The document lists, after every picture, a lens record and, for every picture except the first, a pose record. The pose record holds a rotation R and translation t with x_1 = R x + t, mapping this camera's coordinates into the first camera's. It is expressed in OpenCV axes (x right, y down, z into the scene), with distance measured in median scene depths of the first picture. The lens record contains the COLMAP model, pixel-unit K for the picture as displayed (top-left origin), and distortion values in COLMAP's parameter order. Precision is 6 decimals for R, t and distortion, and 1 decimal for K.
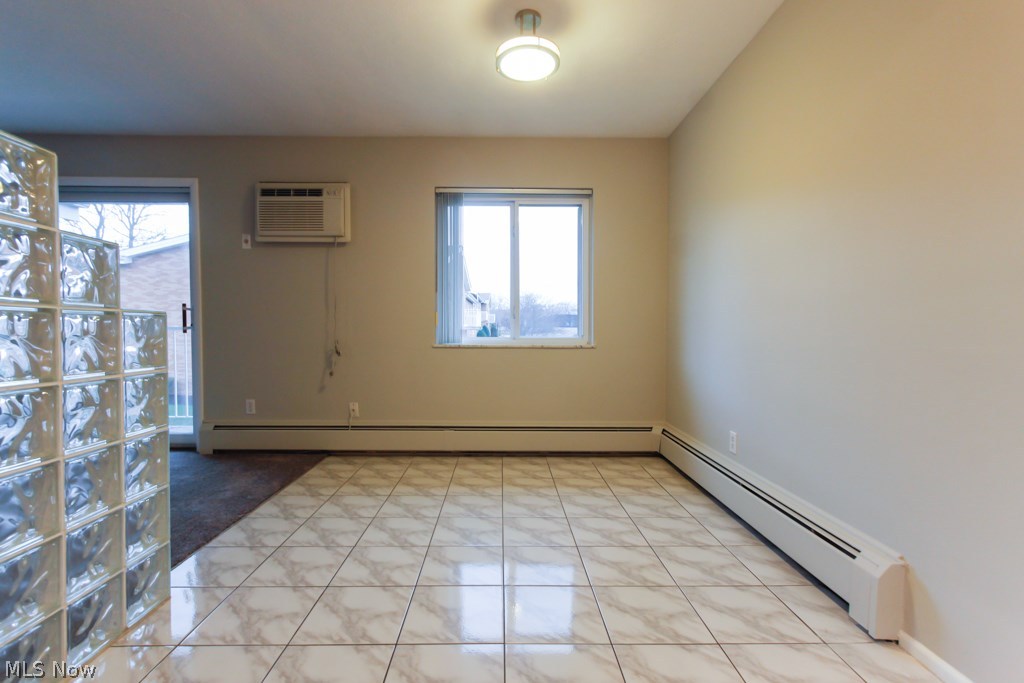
lens RADIAL K [[478.5, 0, 513.6], [0, 478.5, 335.6], [0, 0, 1]] dist [-0.004888, 0.000848]
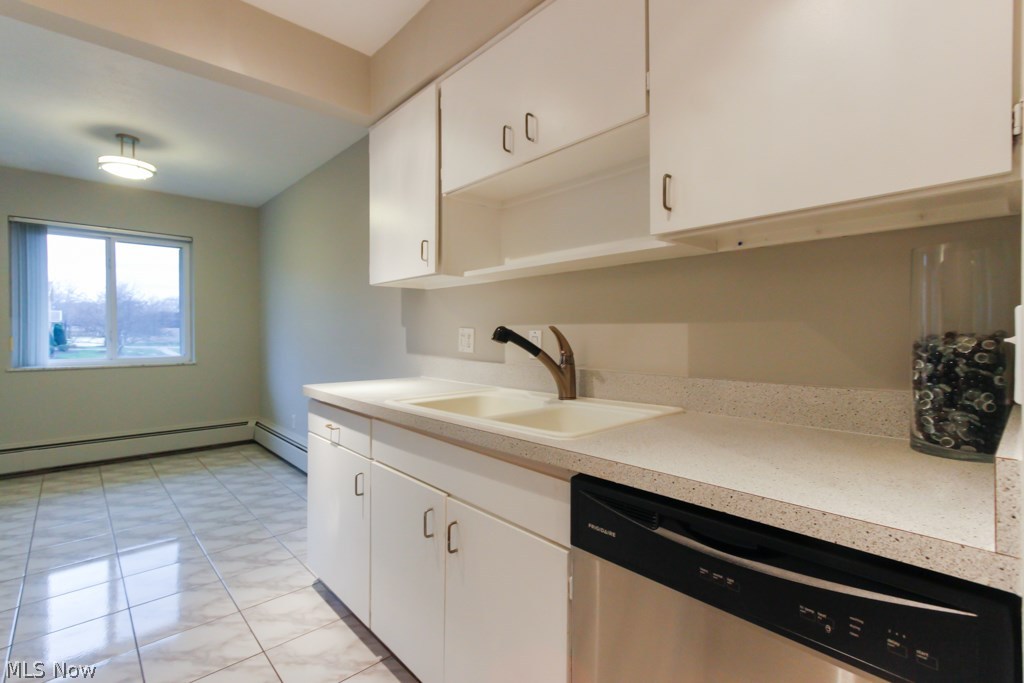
lens RADIAL K [[478.5, 0, 516.1], [0, 478.5, 332.2], [0, 0, 1]] dist [-0.004888, 0.000848]
pose [[0.750453, -0.009112, 0.660861, -0.028142], [0.014534, 0.999891, -0.002718, -0.044433], [-0.660764, 0.011644, 0.750504, -0.510775]]
